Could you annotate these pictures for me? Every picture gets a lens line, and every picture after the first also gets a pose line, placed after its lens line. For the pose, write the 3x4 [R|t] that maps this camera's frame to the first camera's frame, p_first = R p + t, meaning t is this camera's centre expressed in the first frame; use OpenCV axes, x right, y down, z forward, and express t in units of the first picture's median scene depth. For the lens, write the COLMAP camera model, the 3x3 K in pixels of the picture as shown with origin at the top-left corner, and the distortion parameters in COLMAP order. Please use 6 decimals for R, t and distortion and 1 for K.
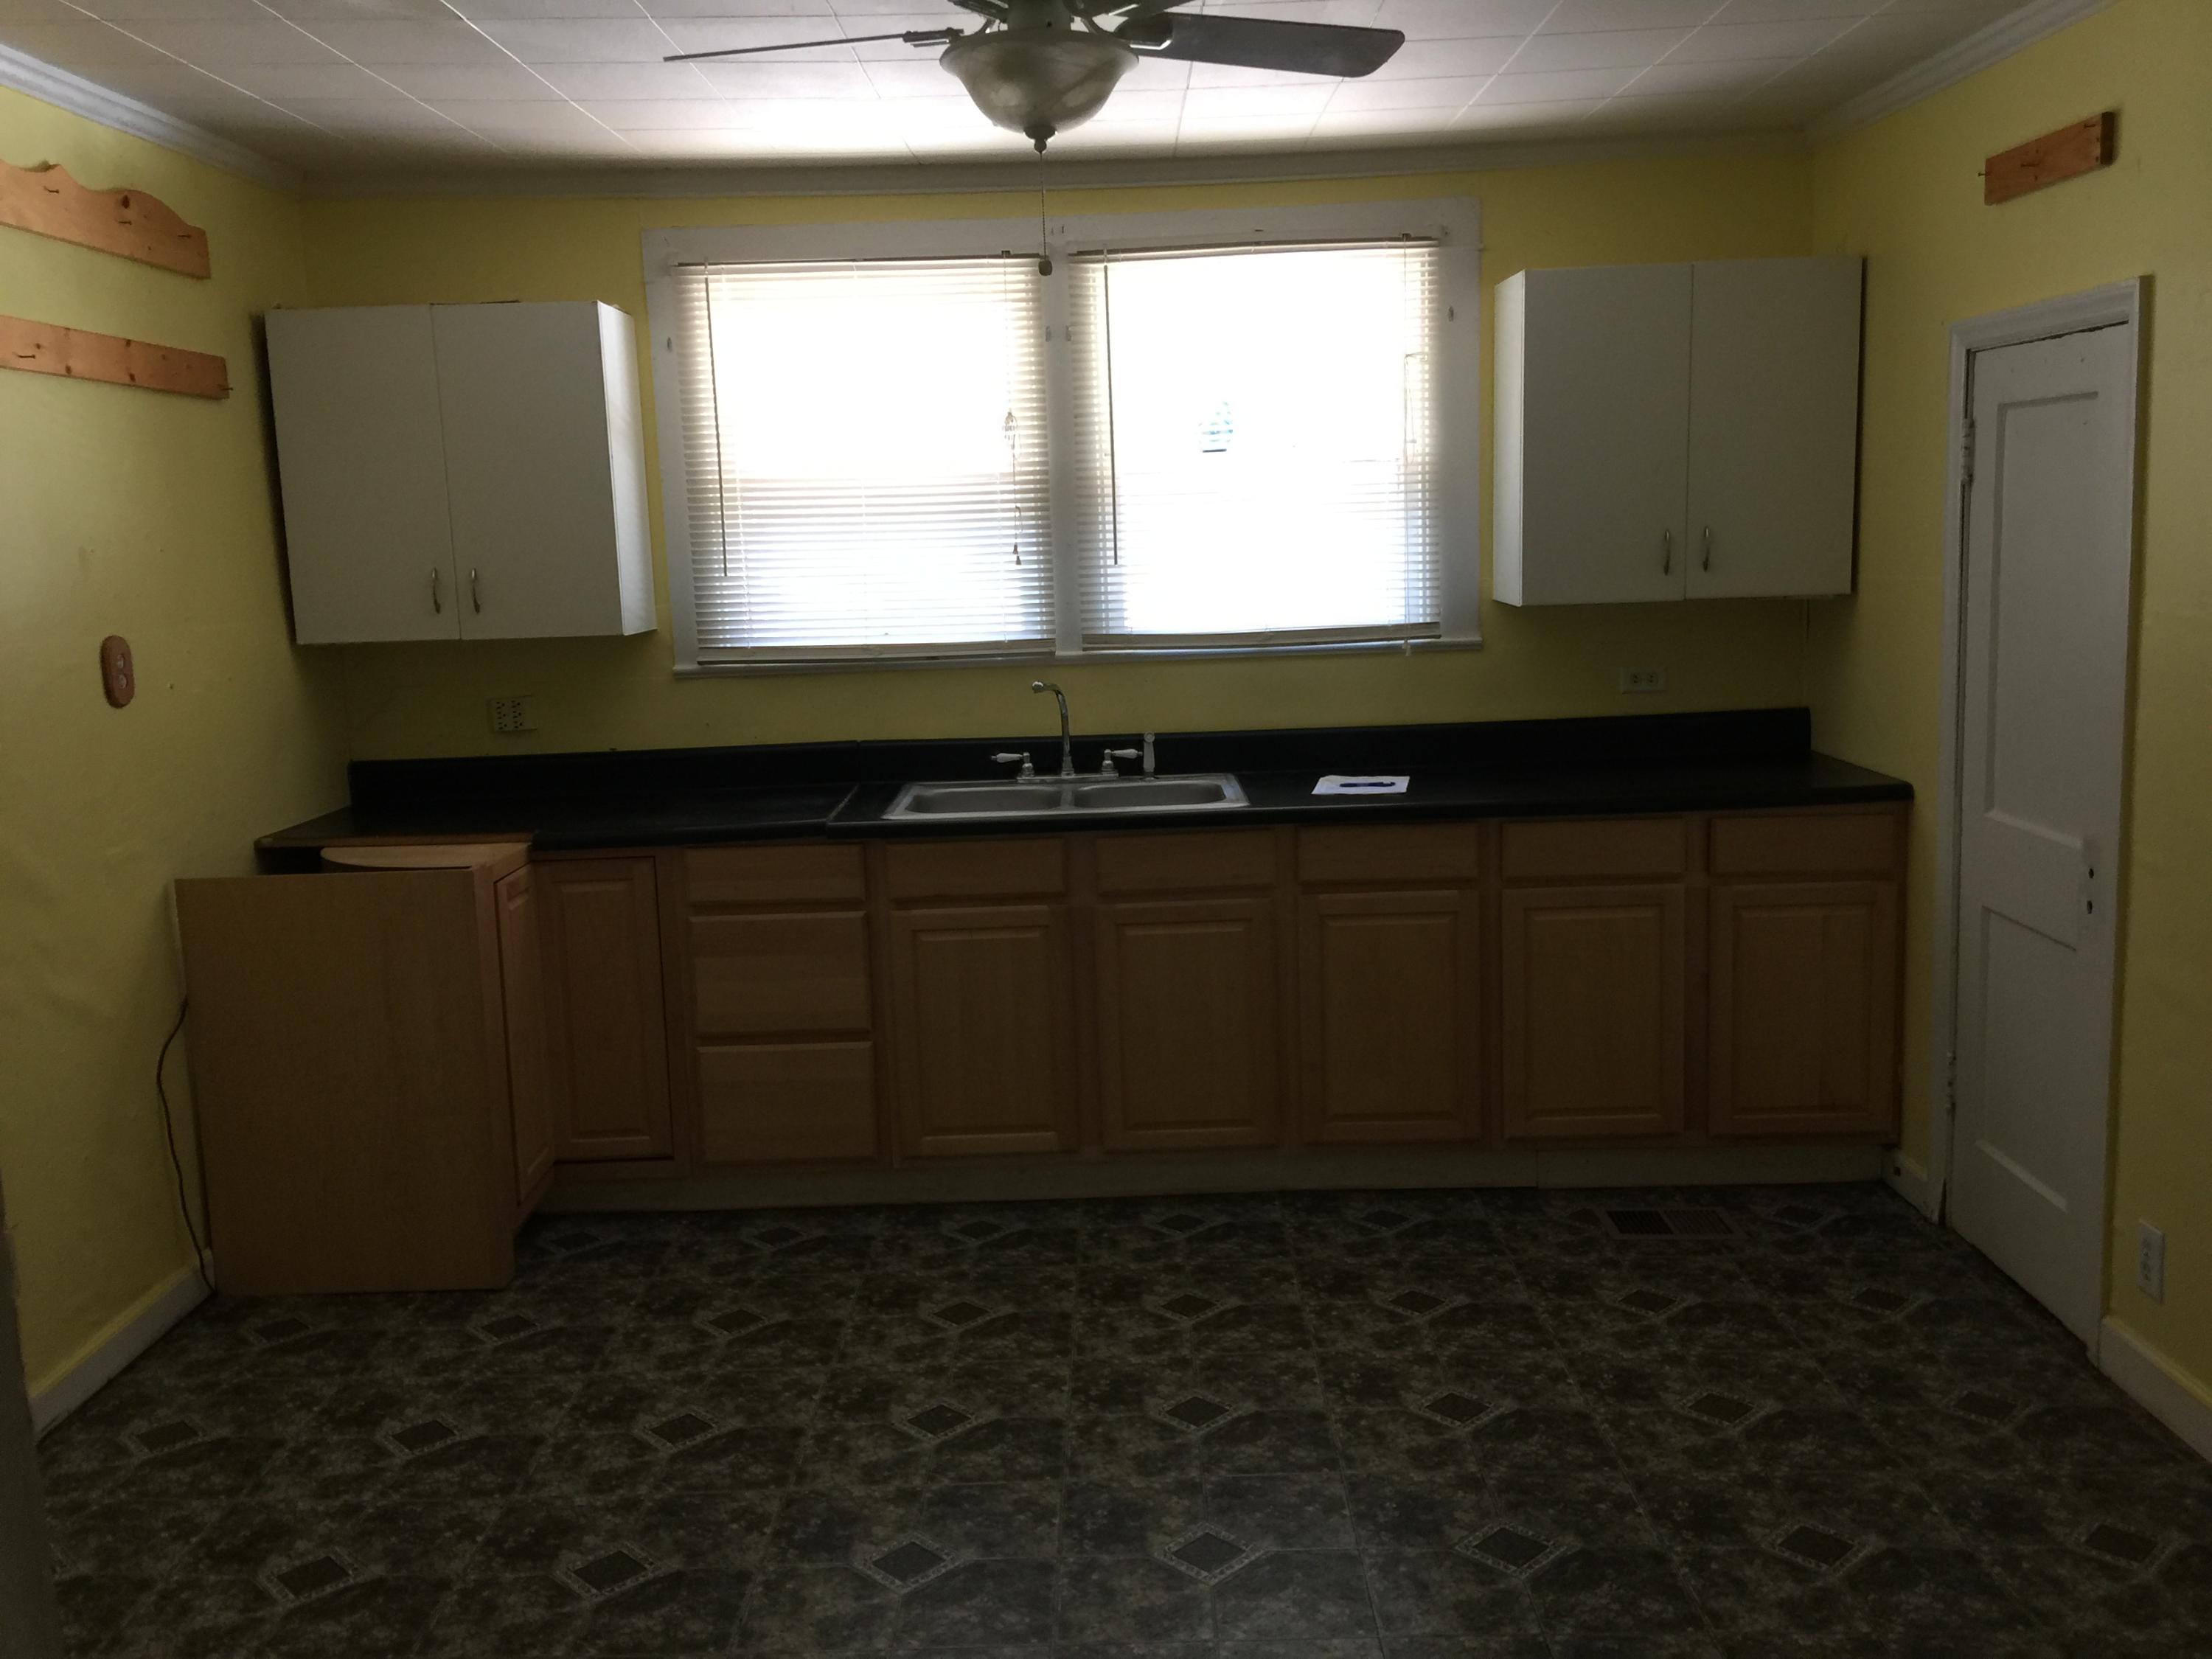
lens RADIAL K [[1893.9, 0, 1106.0], [0, 1893.9, 829.5], [0, 0, 1]] dist [0.095023, -0.148760]
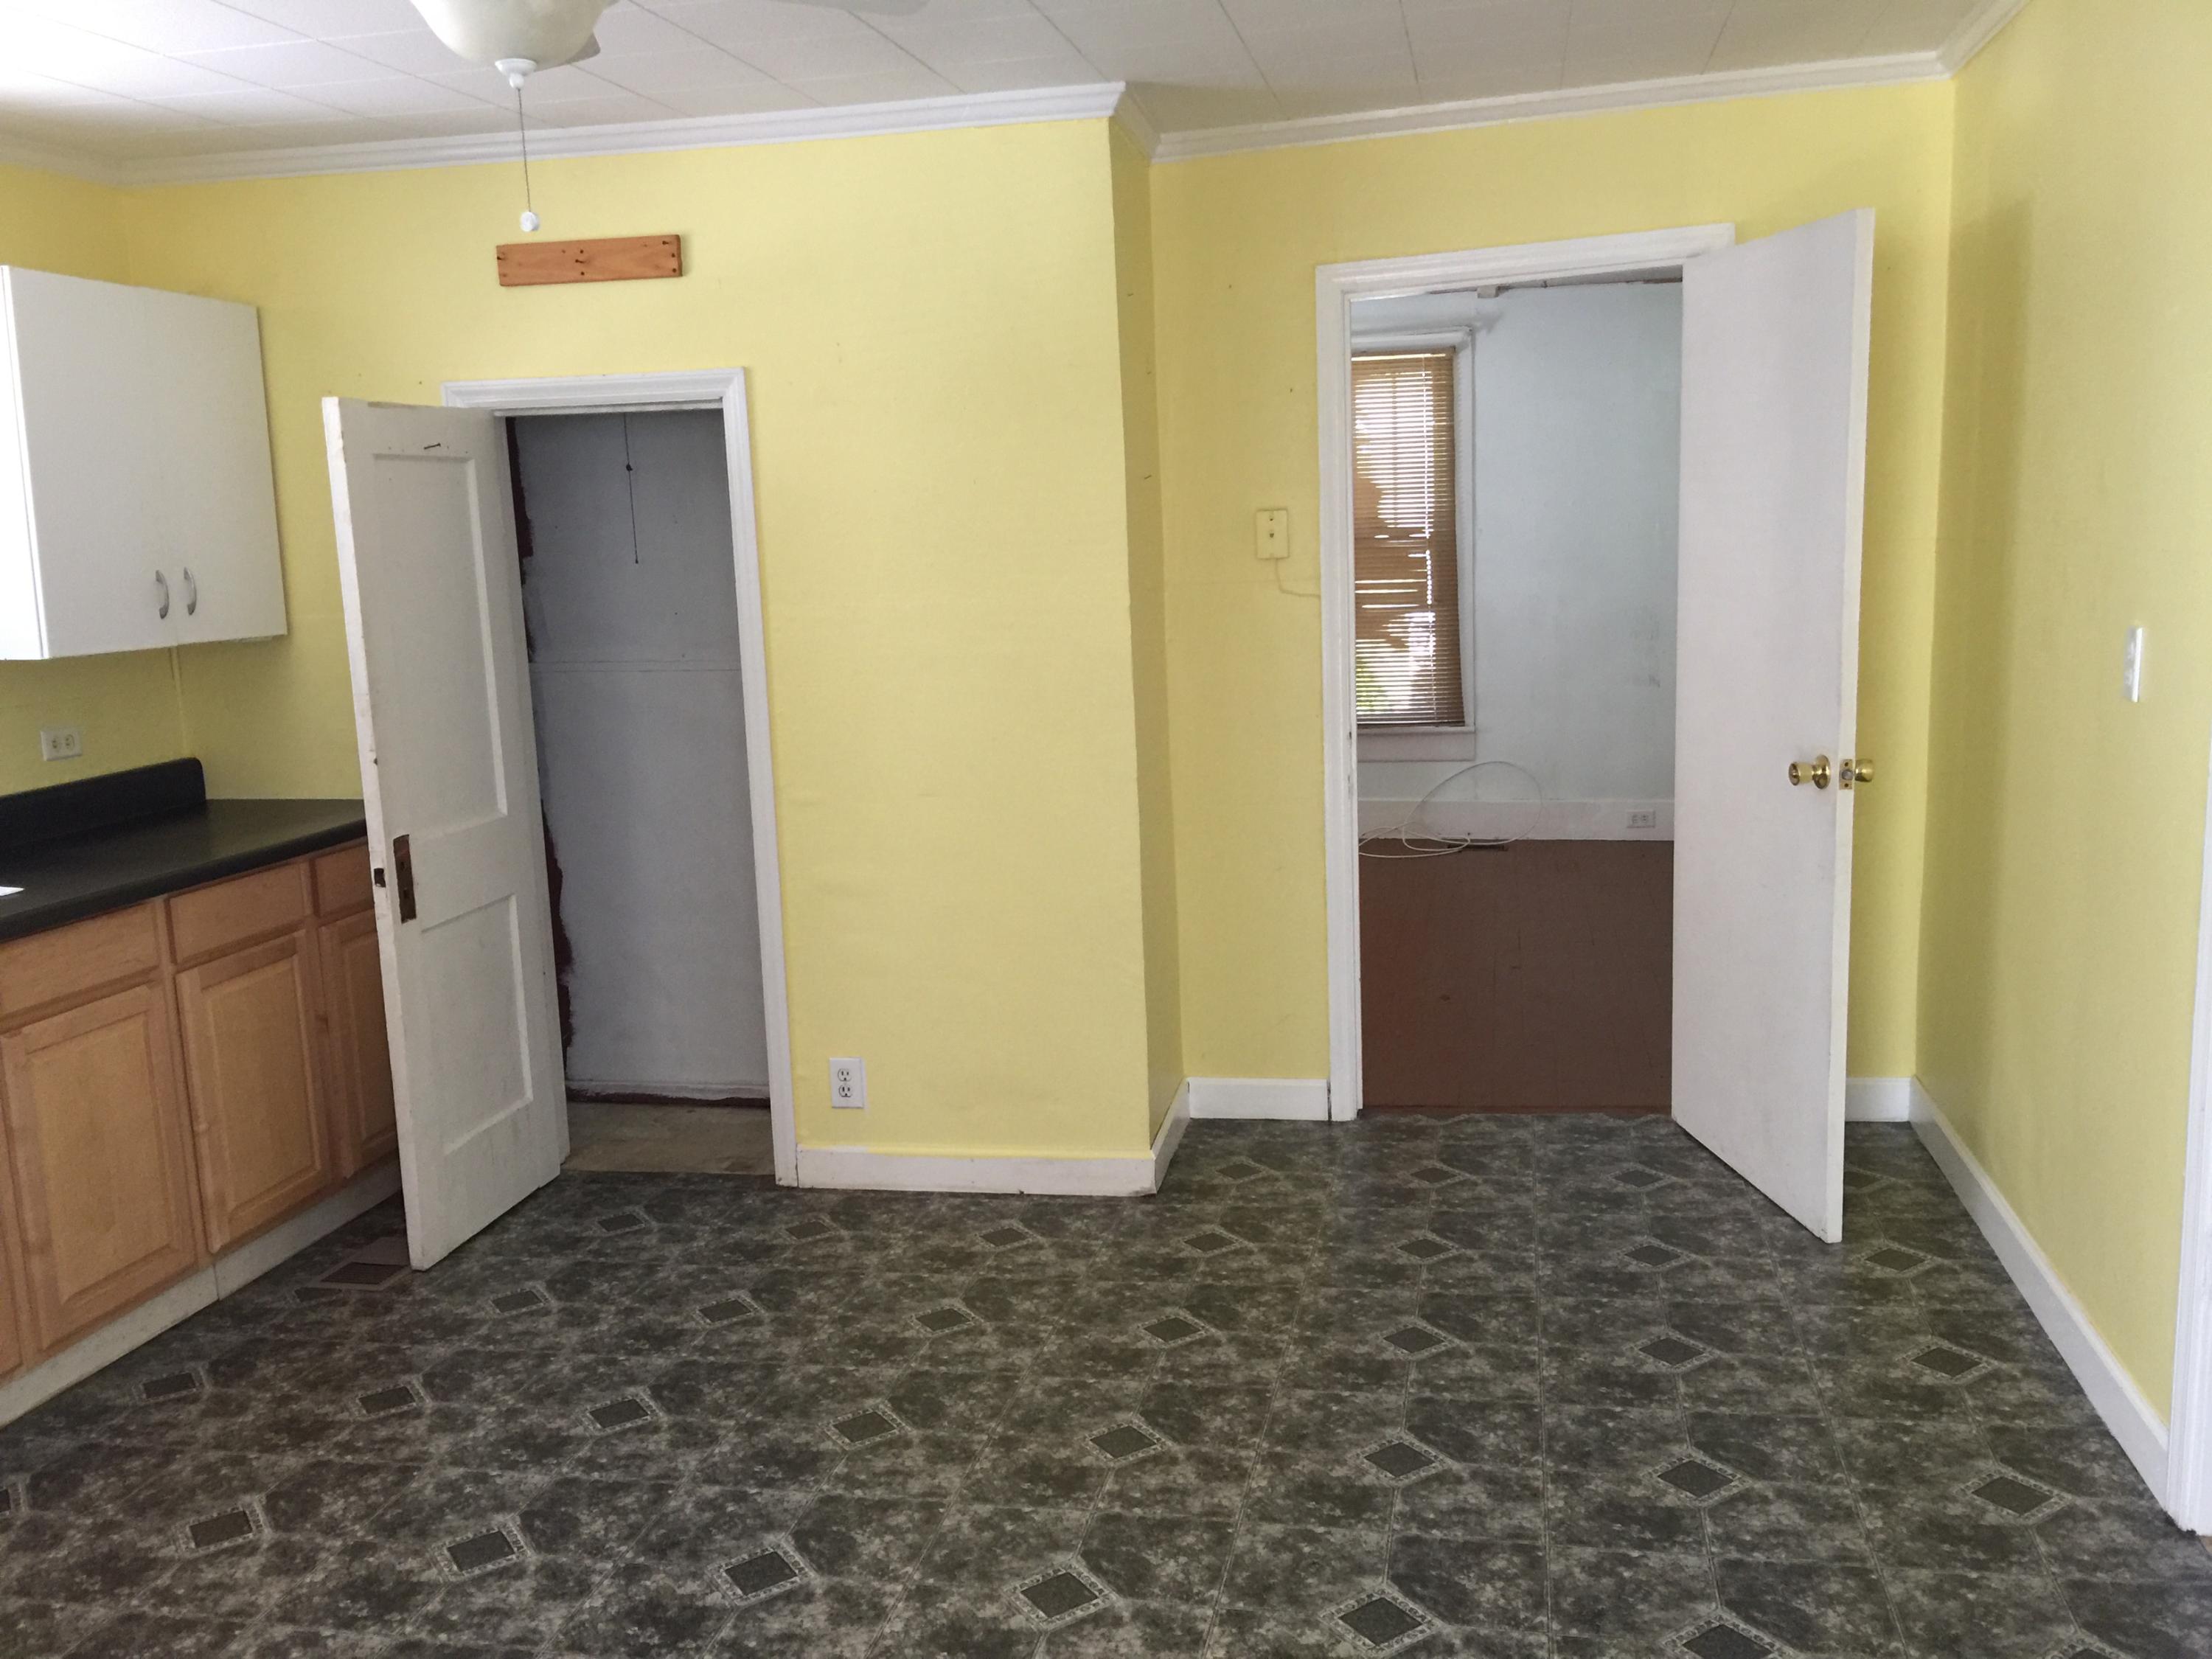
lens RADIAL K [[1897.2, 0, 1102.5], [0, 1897.2, 839.6], [0, 0, 1]] dist [0.093937, -0.153802]
pose [[0.186852, -0.132942, 0.973351, -0.646966], [0.186338, 0.977611, 0.097753, -0.040594], [-0.964554, 0.163107, 0.207441, 0.449181]]
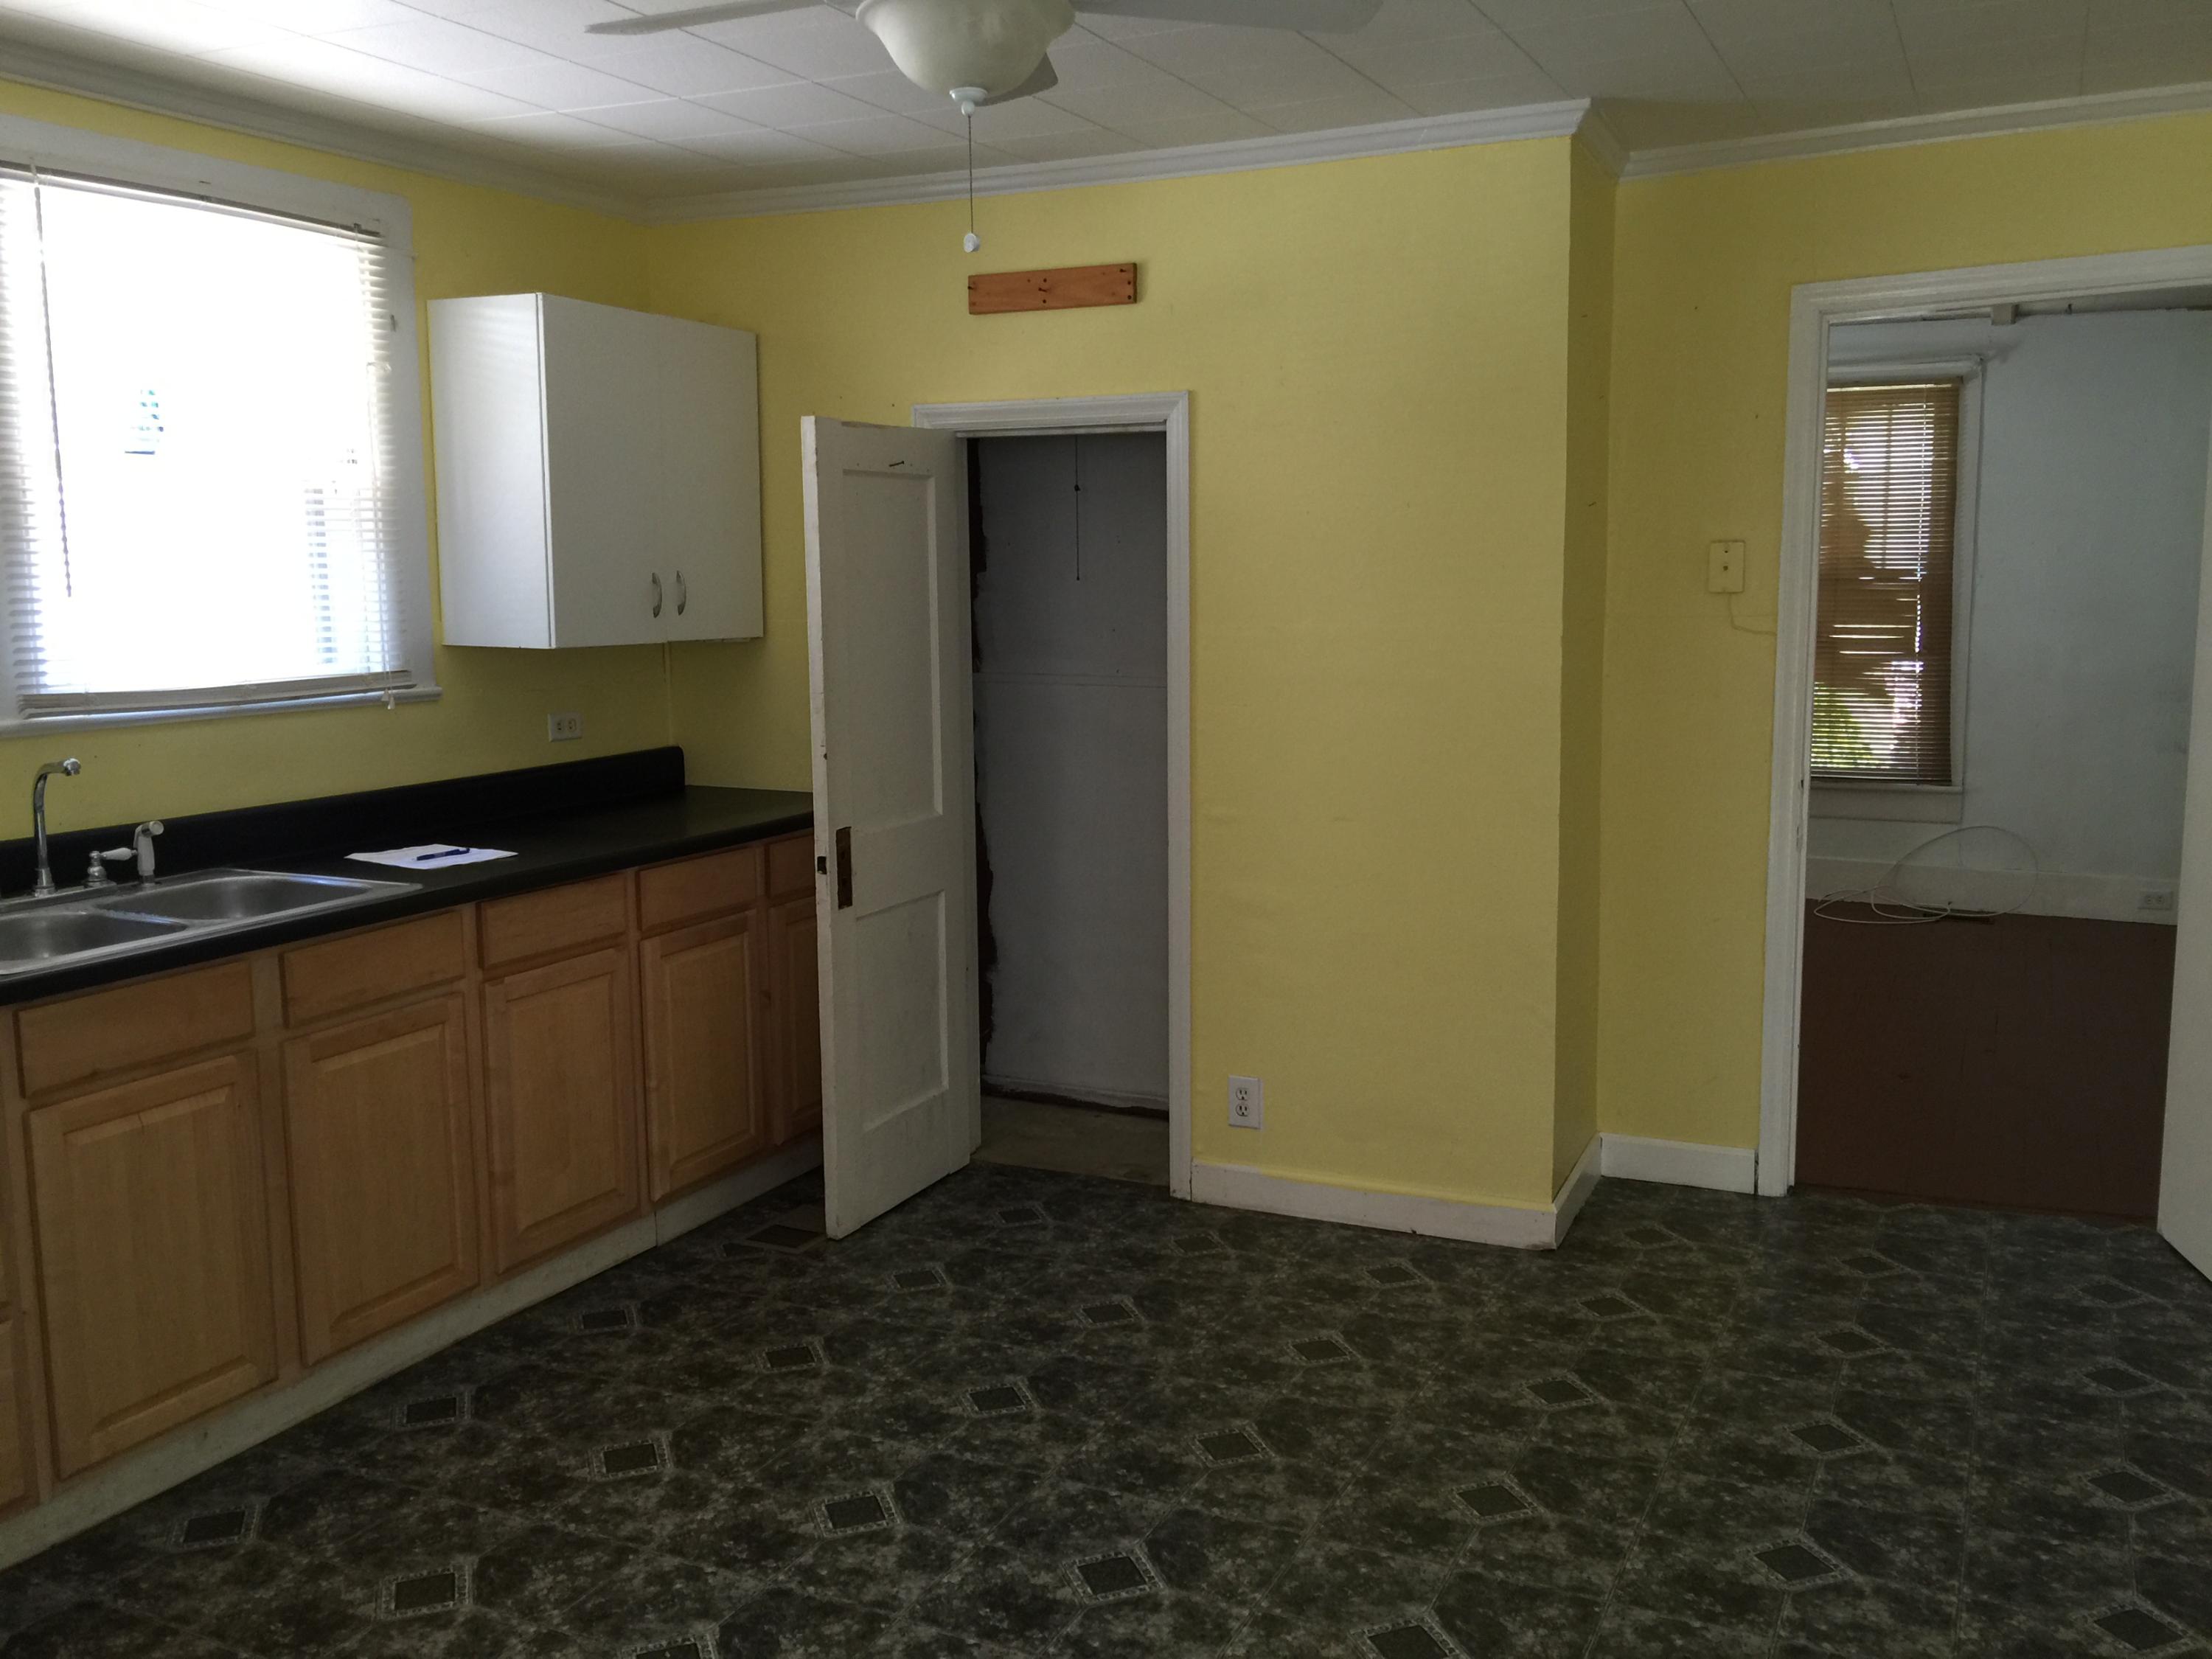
lens RADIAL K [[1893.9, 0, 1106.0], [0, 1893.9, 829.5], [0, 0, 1]] dist [0.095023, -0.148760]
pose [[0.414468, -0.092298, 0.905371, -0.635374], [0.138319, 0.989675, 0.037571, -0.030743], [-0.899491, 0.109658, 0.422955, 0.431189]]
